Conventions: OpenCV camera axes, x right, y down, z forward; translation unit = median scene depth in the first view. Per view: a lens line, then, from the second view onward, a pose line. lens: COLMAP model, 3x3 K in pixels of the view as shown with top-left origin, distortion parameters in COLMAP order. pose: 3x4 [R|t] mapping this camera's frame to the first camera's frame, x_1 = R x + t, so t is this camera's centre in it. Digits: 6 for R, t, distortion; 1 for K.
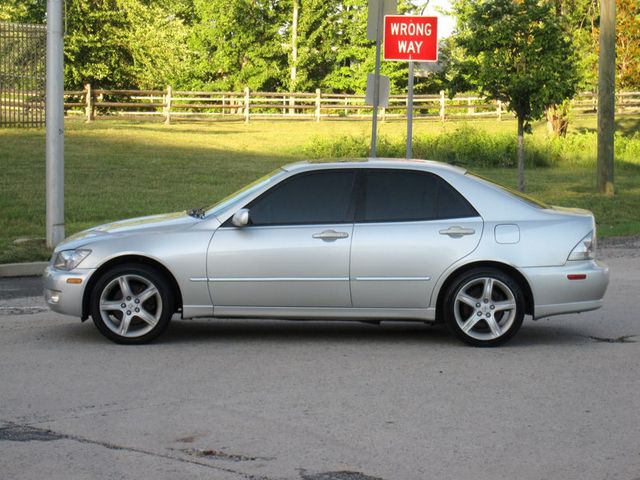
lens RADIAL K [[1776.4, 0, 320.4], [0, 1776.4, 240.5], [0, 0, 1]] dist [-0.090795, 0.000000]
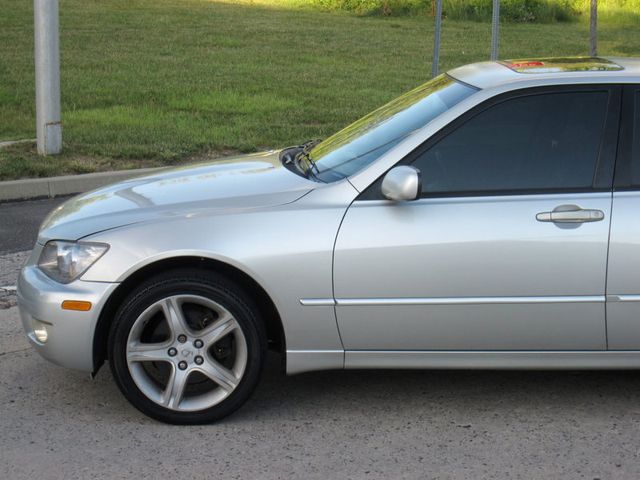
lens RADIAL K [[1527.4, 0, 320.7], [0, 1527.4, 239.0], [0, 0, 1]] dist [-0.145104, 0.000000]
pose [[0.999765, -0.004300, 0.021229, -0.076614], [0.001966, 0.994065, 0.108771, -0.044571], [-0.021571, -0.108704, 0.993840, 0.557402]]
